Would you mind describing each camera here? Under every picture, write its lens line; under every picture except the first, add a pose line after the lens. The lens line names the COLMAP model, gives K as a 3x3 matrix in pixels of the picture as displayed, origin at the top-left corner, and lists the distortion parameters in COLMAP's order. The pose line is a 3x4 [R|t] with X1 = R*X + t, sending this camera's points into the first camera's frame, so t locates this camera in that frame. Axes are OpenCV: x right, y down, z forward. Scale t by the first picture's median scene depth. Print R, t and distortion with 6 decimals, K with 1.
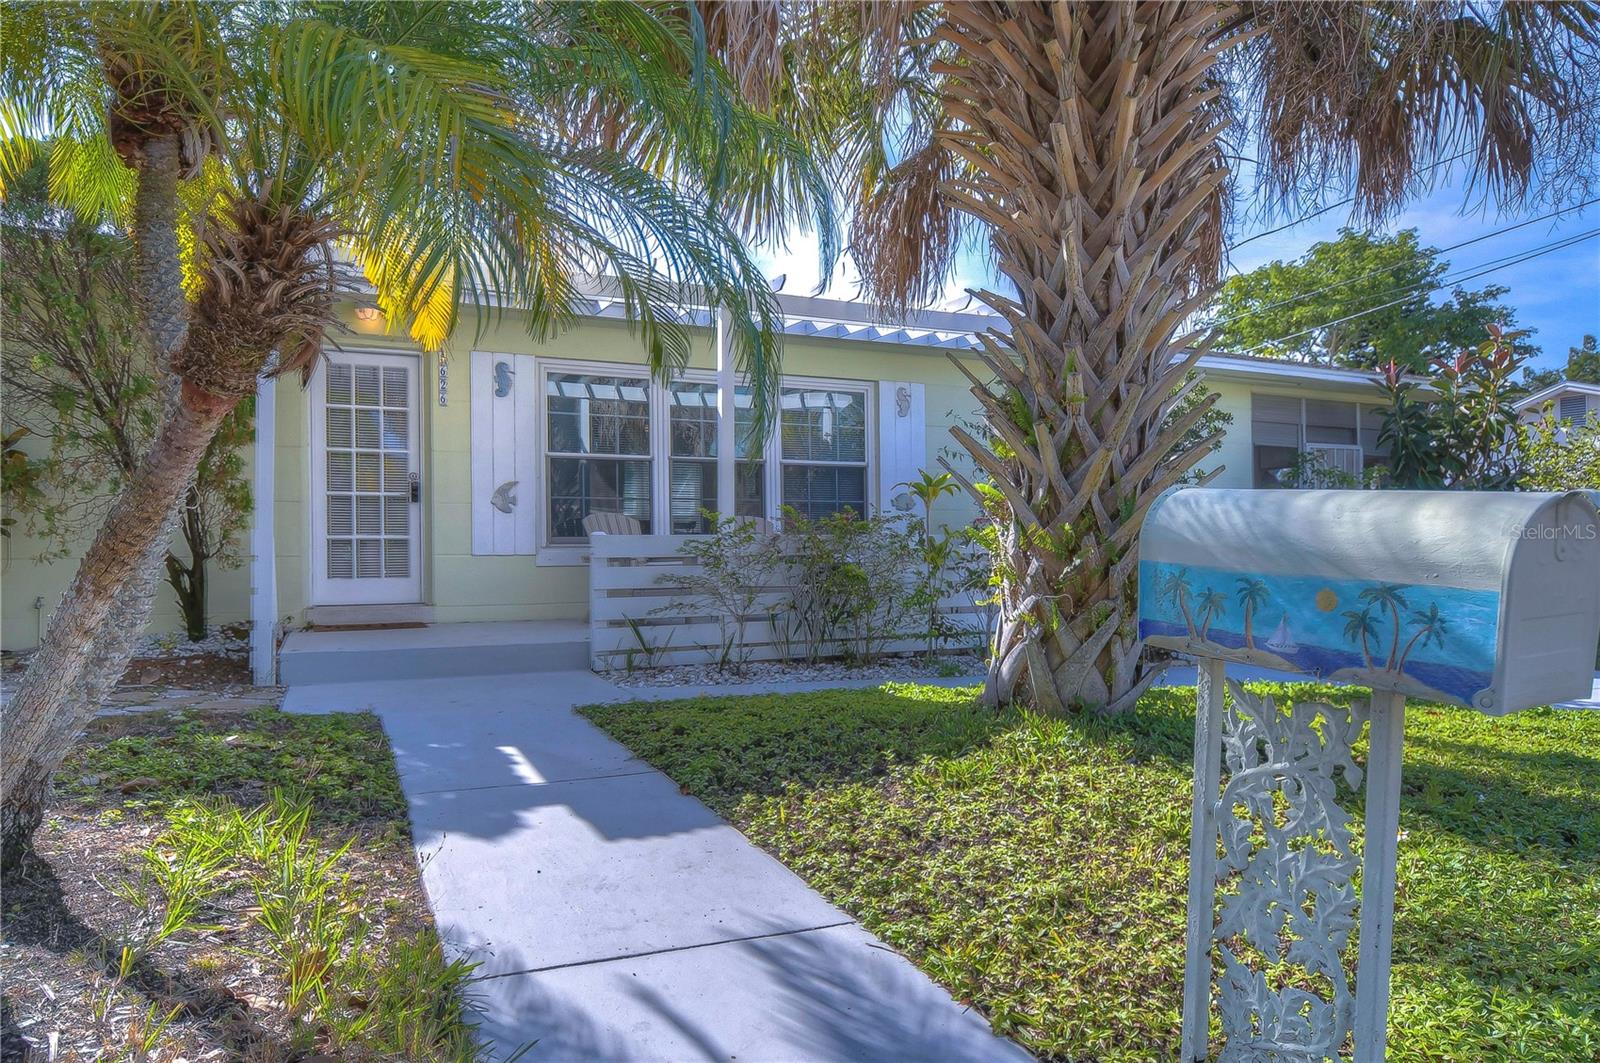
lens RADIAL K [[965.9, 0, 804.1], [0, 965.9, 574.2], [0, 0, 1]] dist [0.004888, 0.000542]
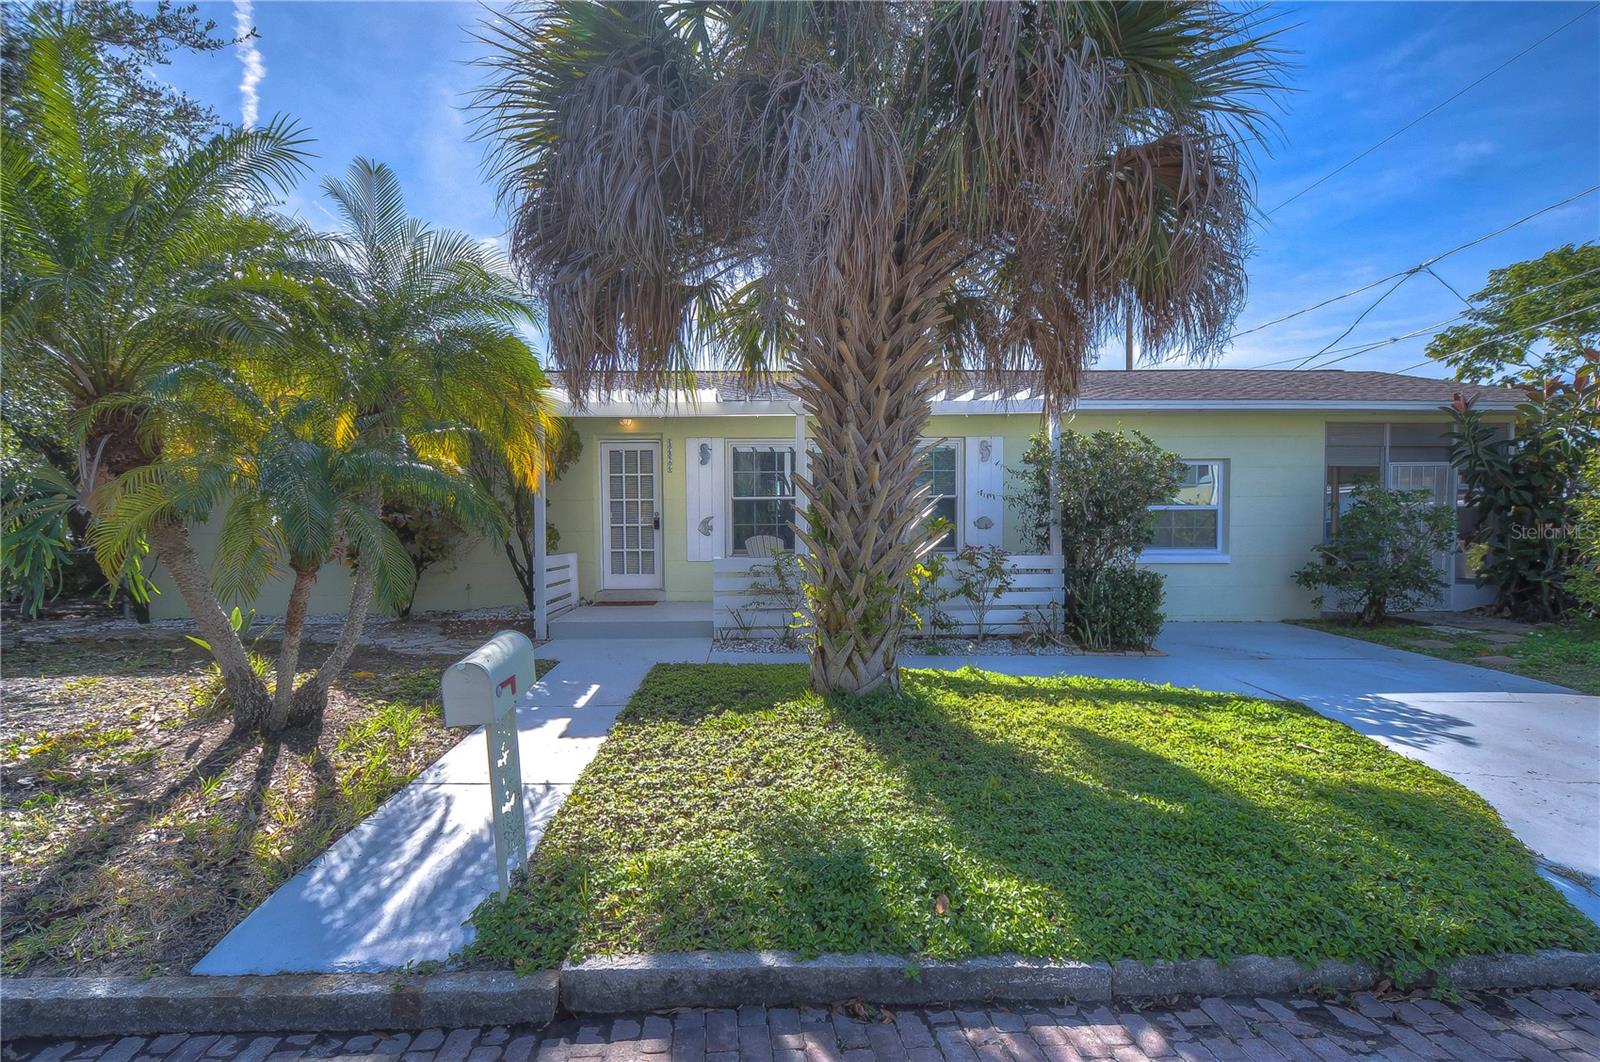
lens RADIAL K [[720.6, 0, 801.4], [0, 720.6, 566.8], [0, 0, 1]] dist [-0.002462, -0.004702]
pose [[0.937933, 0.019716, -0.346256, 0.274024], [-0.009265, 0.999451, 0.031812, -0.051357], [0.346693, -0.026629, 0.937601, -0.097497]]
